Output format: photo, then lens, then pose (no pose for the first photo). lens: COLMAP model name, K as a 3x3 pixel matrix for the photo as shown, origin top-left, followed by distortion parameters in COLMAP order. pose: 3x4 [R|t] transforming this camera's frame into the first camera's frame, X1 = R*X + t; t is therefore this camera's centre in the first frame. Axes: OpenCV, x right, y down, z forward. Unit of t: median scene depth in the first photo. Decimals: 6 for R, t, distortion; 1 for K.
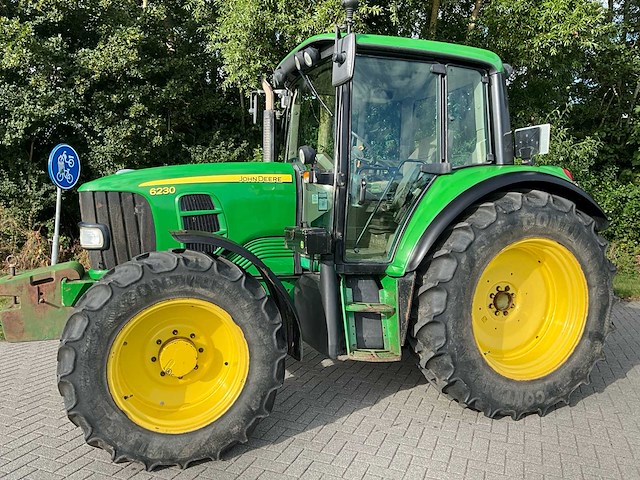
lens RADIAL K [[526.2, 0, 323.9], [0, 526.2, 246.1], [0, 0, 1]] dist [0.064499, -0.118427]
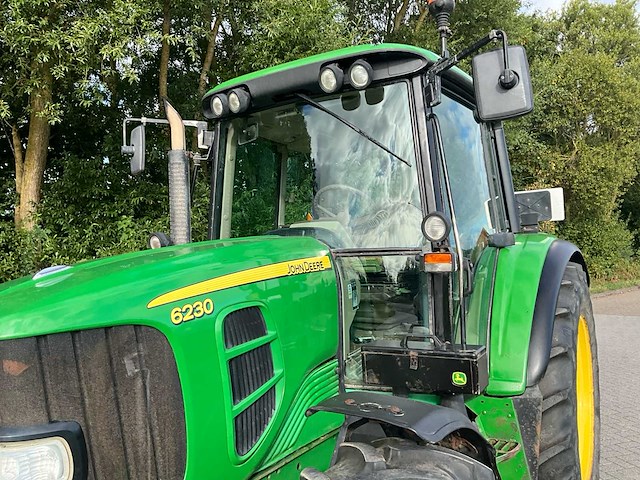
lens RADIAL K [[526.2, 0, 319.8], [0, 526.2, 242.1], [0, 0, 1]] dist [0.064499, -0.118427]
pose [[0.787683, -0.034077, 0.615138, -0.486618], [0.103517, 0.991594, -0.077622, -0.114851], [-0.607322, 0.124819, 0.784589, 0.571572]]
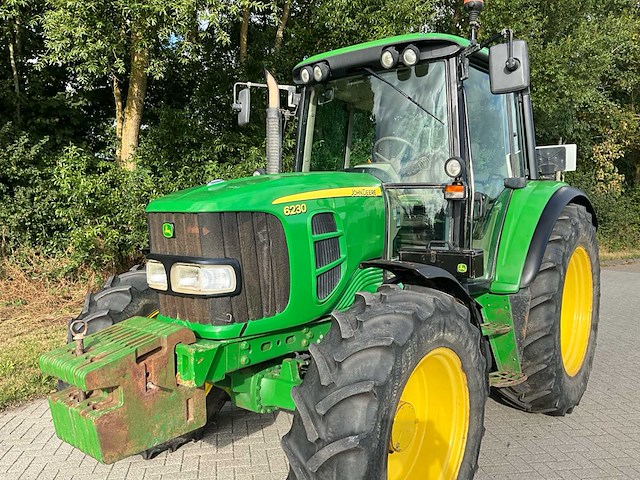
lens RADIAL K [[526.2, 0, 320.1], [0, 526.2, 243.3], [0, 0, 1]] dist [0.064499, -0.118427]
pose [[0.854146, -0.047440, 0.517865, -0.657674], [0.054276, 0.998524, 0.001952, -0.054944], [-0.517193, 0.026441, 0.855460, 0.337117]]
